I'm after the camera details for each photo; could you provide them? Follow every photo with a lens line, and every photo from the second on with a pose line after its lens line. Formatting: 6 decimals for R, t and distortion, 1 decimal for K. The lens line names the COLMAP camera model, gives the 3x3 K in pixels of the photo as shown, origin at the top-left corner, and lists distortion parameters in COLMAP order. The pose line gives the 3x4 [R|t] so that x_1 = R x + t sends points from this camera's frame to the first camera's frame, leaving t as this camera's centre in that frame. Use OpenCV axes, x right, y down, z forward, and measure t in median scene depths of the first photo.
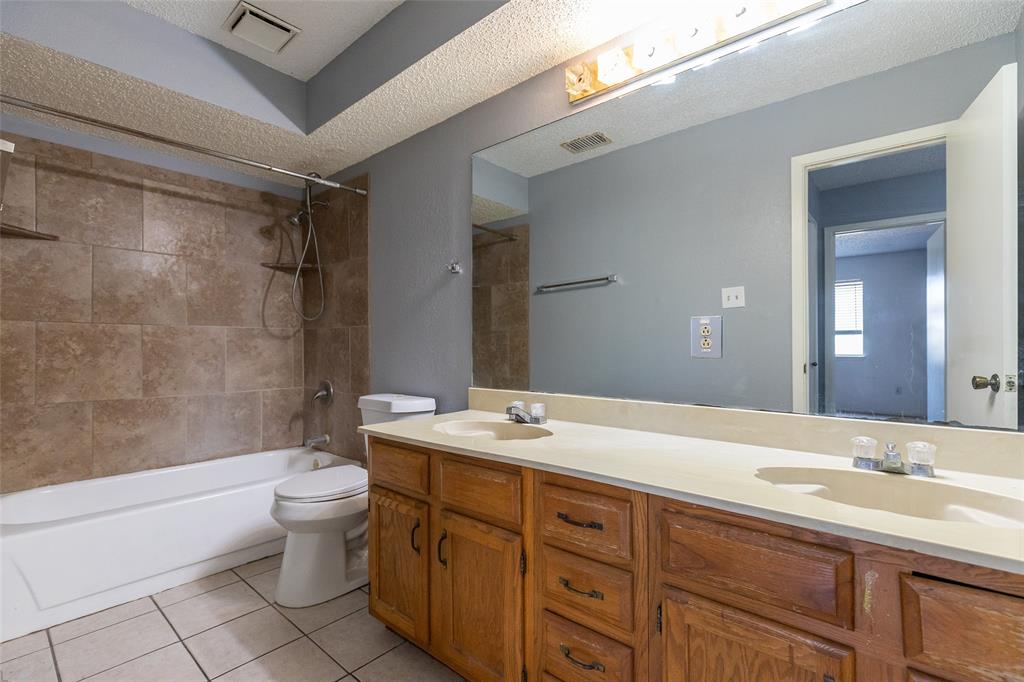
lens RADIAL K [[463.3, 0, 491.8], [0, 463.3, 348.8], [0, 0, 1]] dist [0.007072, -0.001031]
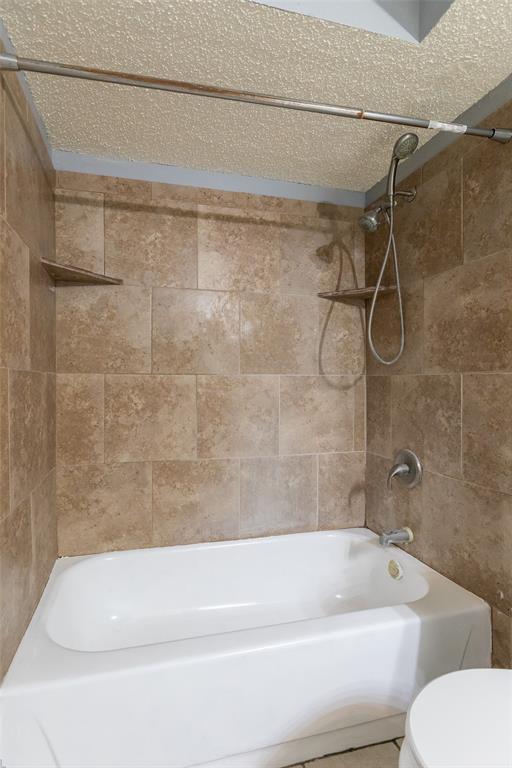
lens RADIAL K [[389.1, 0, 256.4], [0, 389.1, 386.7], [0, 0, 1]] dist [0.000040, -0.000204]
pose [[0.866838, 0.003276, -0.498579, -0.284185], [-0.000965, 0.999988, 0.004892, -0.031964], [0.498588, -0.003760, 0.866831, 0.412064]]
